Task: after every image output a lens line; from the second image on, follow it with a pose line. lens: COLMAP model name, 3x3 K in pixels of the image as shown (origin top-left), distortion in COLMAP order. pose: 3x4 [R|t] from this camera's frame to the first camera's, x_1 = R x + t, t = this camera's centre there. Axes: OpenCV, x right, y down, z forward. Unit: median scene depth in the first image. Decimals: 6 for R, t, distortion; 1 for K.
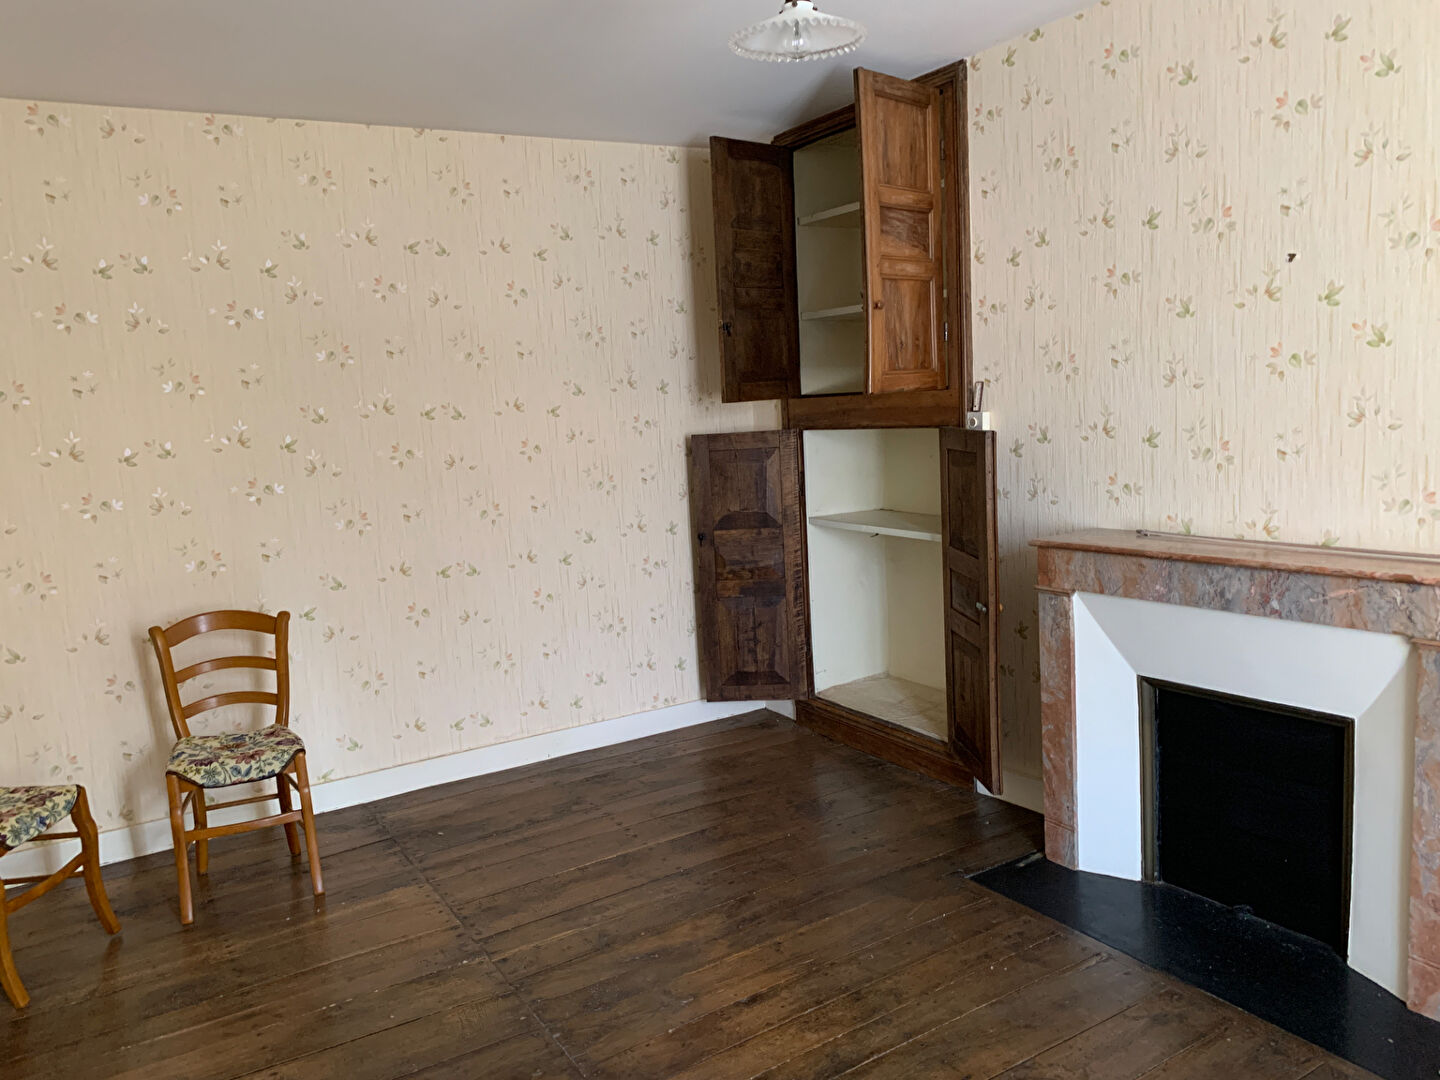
lens RADIAL K [[1071.8, 0, 715.8], [0, 1071.8, 543.3], [0, 0, 1]] dist [0.035275, -0.031187]
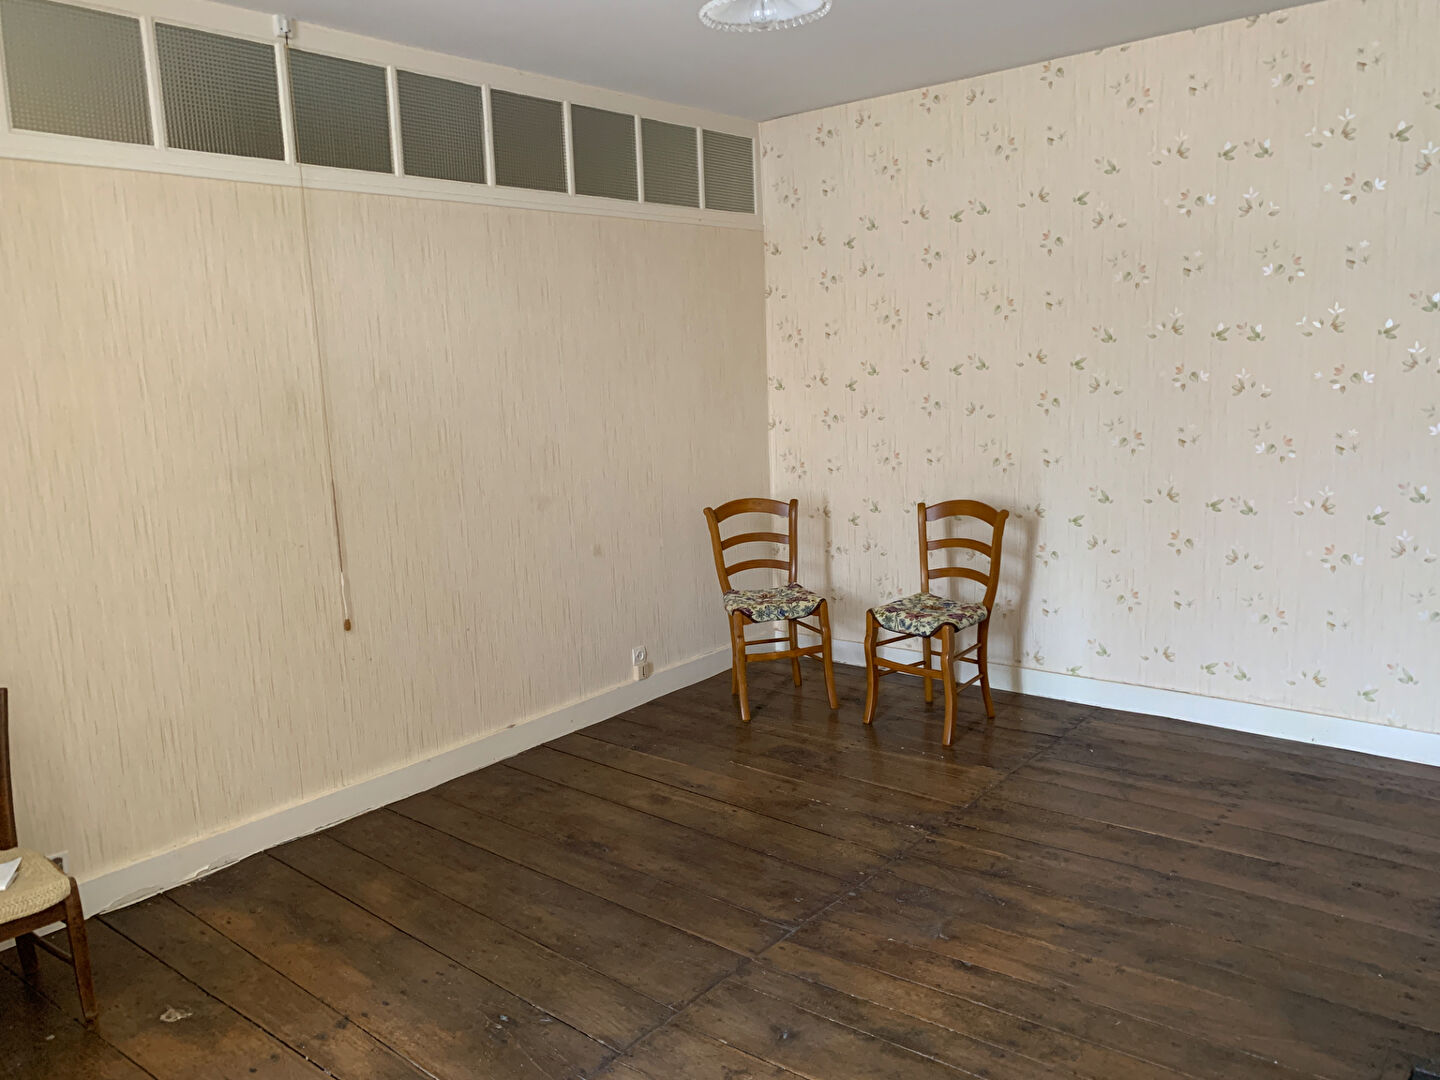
lens RADIAL K [[1071.8, 0, 713.3], [0, 1071.8, 540.3], [0, 0, 1]] dist [0.035275, -0.031187]
pose [[0.354060, 0.199965, -0.913595, 0.543309], [-0.109059, 0.979037, 0.172023, -0.068162], [0.928842, 0.038729, 0.368445, 0.293453]]
